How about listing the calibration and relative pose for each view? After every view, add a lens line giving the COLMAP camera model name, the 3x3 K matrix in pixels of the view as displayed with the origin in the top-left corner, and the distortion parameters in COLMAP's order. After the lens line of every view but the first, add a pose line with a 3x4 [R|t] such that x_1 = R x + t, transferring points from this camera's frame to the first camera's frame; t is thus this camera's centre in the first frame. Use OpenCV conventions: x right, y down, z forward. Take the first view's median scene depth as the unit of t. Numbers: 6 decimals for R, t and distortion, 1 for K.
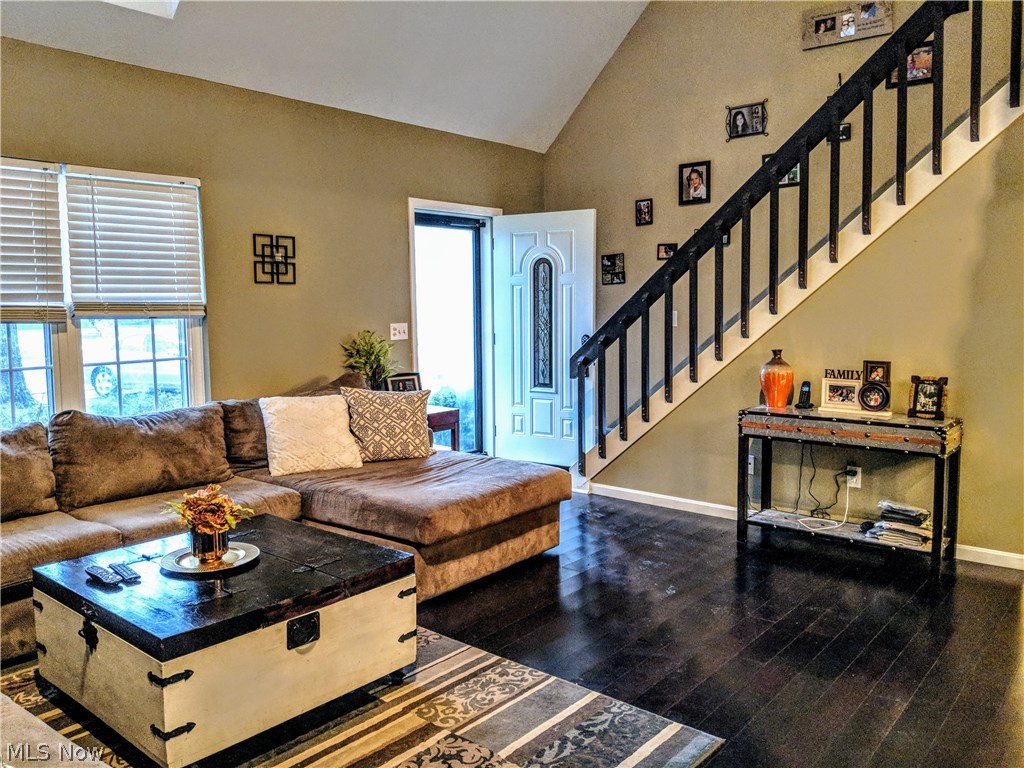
lens RADIAL K [[813.6, 0, 511.0], [0, 813.6, 362.4], [0, 0, 1]] dist [0.063418, -0.136719]
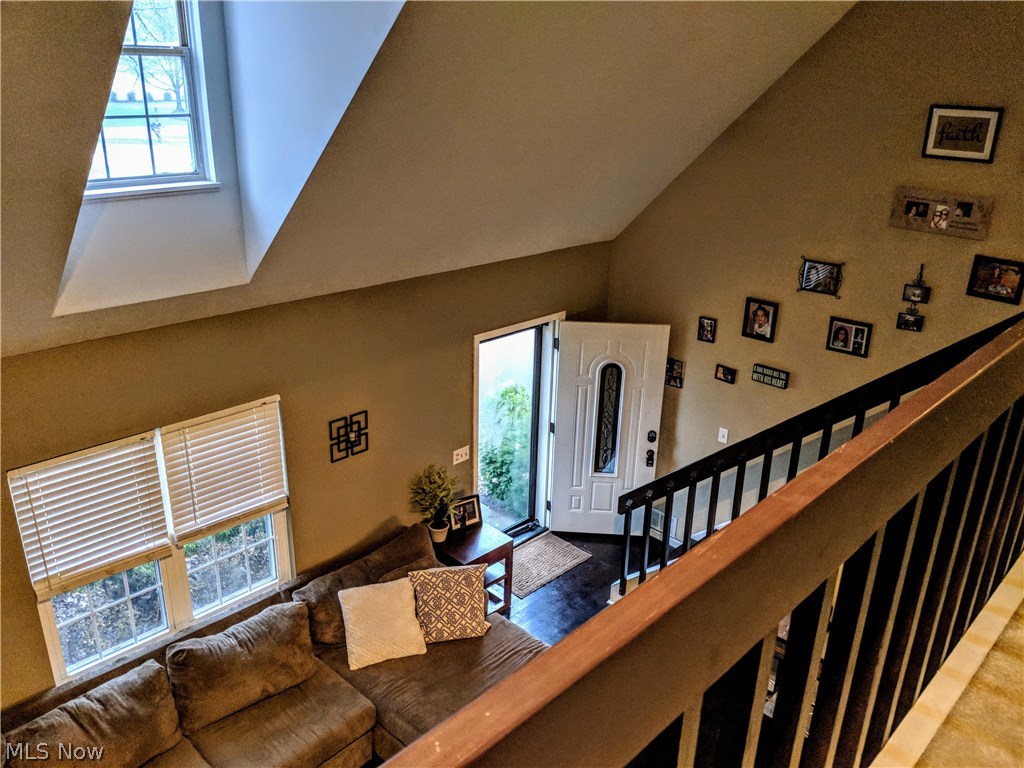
lens RADIAL K [[813.6, 0, 522.1], [0, 813.6, 381.6], [0, 0, 1]] dist [0.063418, -0.136719]
pose [[0.996613, 0.065527, -0.049694, -0.013324], [-0.048465, 0.956152, 0.288834, -0.551899], [0.066441, -0.285447, 0.956089, 0.007594]]
